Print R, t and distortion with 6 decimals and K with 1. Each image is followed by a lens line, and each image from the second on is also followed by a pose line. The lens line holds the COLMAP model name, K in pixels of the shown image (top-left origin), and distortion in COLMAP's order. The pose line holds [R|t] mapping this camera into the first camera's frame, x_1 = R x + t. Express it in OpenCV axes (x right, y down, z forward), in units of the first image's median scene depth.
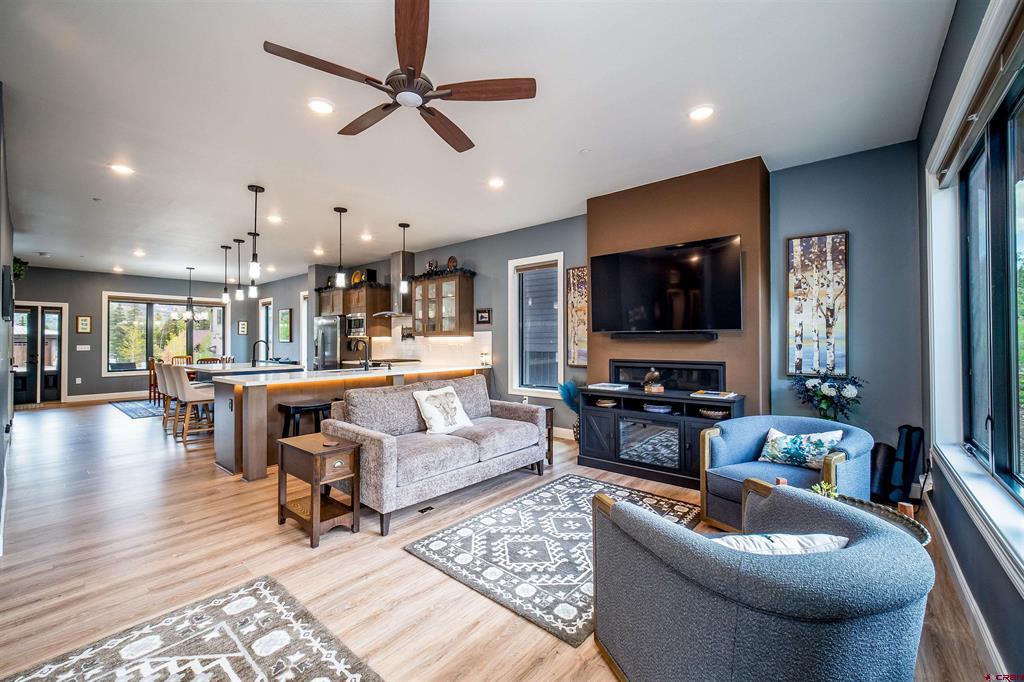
lens RADIAL K [[414.6, 0, 513.7], [0, 414.6, 333.4], [0, 0, 1]] dist [-0.001492, -0.000177]
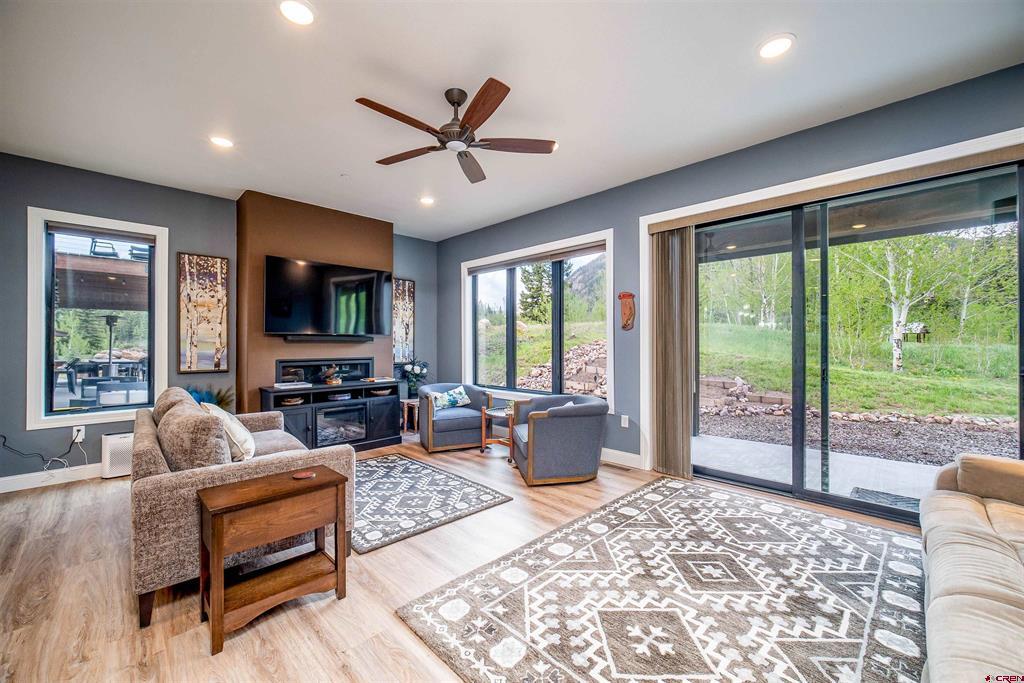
lens RADIAL K [[407.7, 0, 500.4], [0, 407.7, 342.3], [0, 0, 1]] dist [0.002203, 0.000377]
pose [[0.103856, 0.008536, 0.994556, -0.408214], [-0.014584, 0.999869, -0.007058, 0.010729], [-0.994485, -0.013771, 0.103967, 0.204335]]
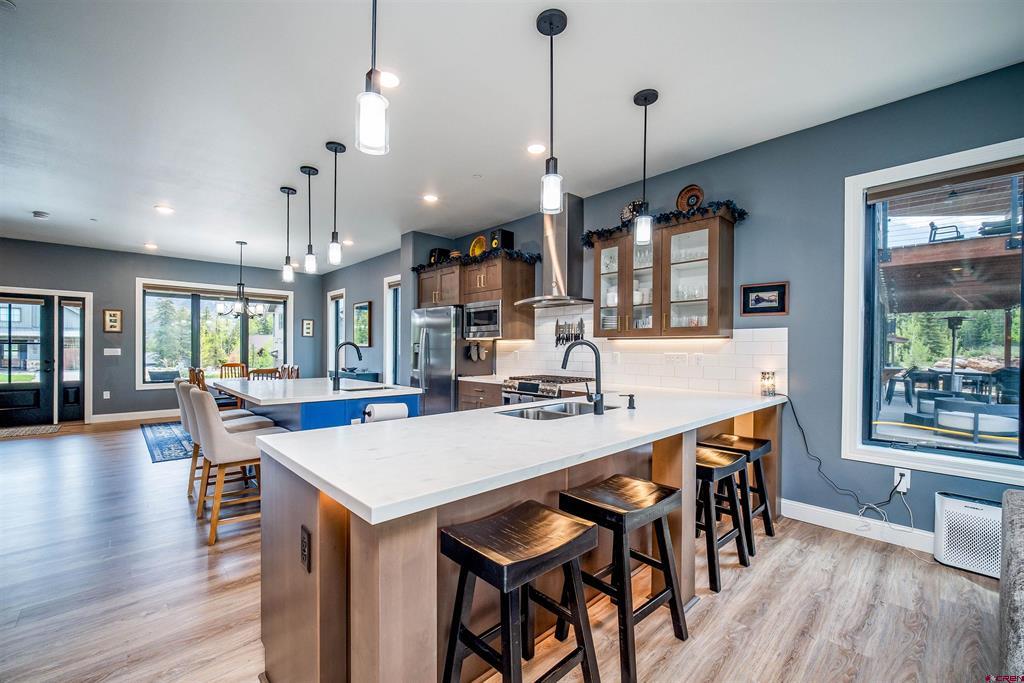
lens RADIAL K [[418.1, 0, 513.8], [0, 418.1, 351.3], [0, 0, 1]] dist [-0.002752, -0.000302]
pose [[0.994125, 0.011235, -0.107655, -0.262666], [-0.008851, 0.999706, 0.022596, 0.012064], [0.107877, -0.021510, 0.993932, 0.372894]]
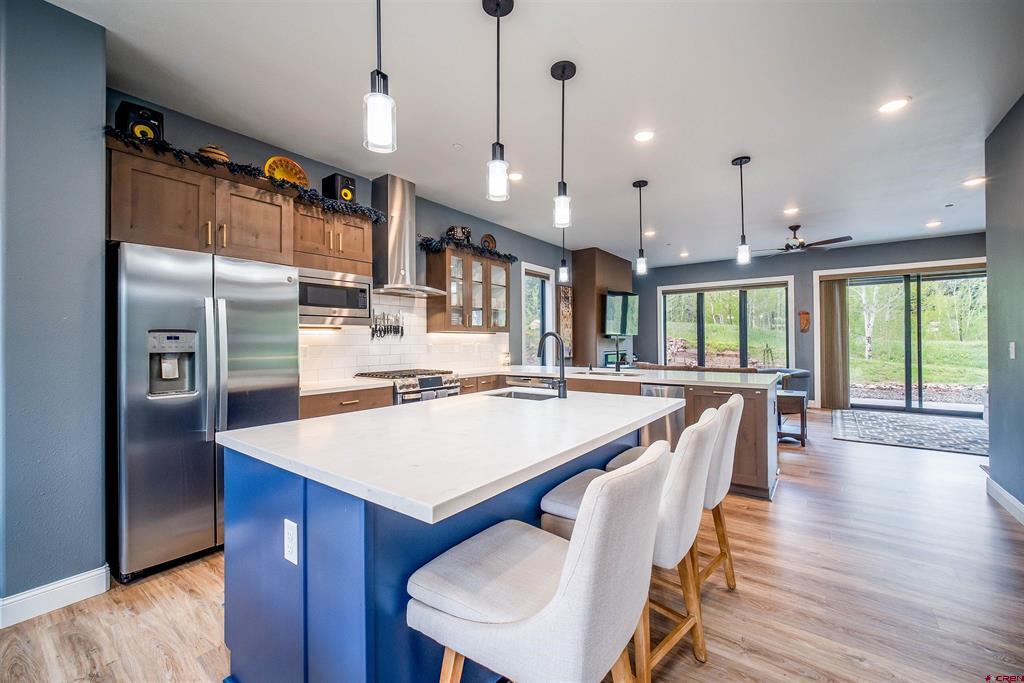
lens RADIAL K [[406.4, 0, 498.4], [0, 406.4, 354.8], [0, 0, 1]] dist [-0.002397, -0.000278]
pose [[-0.016783, -0.029377, 0.999428, -0.813535], [-0.013488, 0.999484, 0.029152, 0.023286], [-0.999768, -0.012991, -0.017171, 0.834424]]
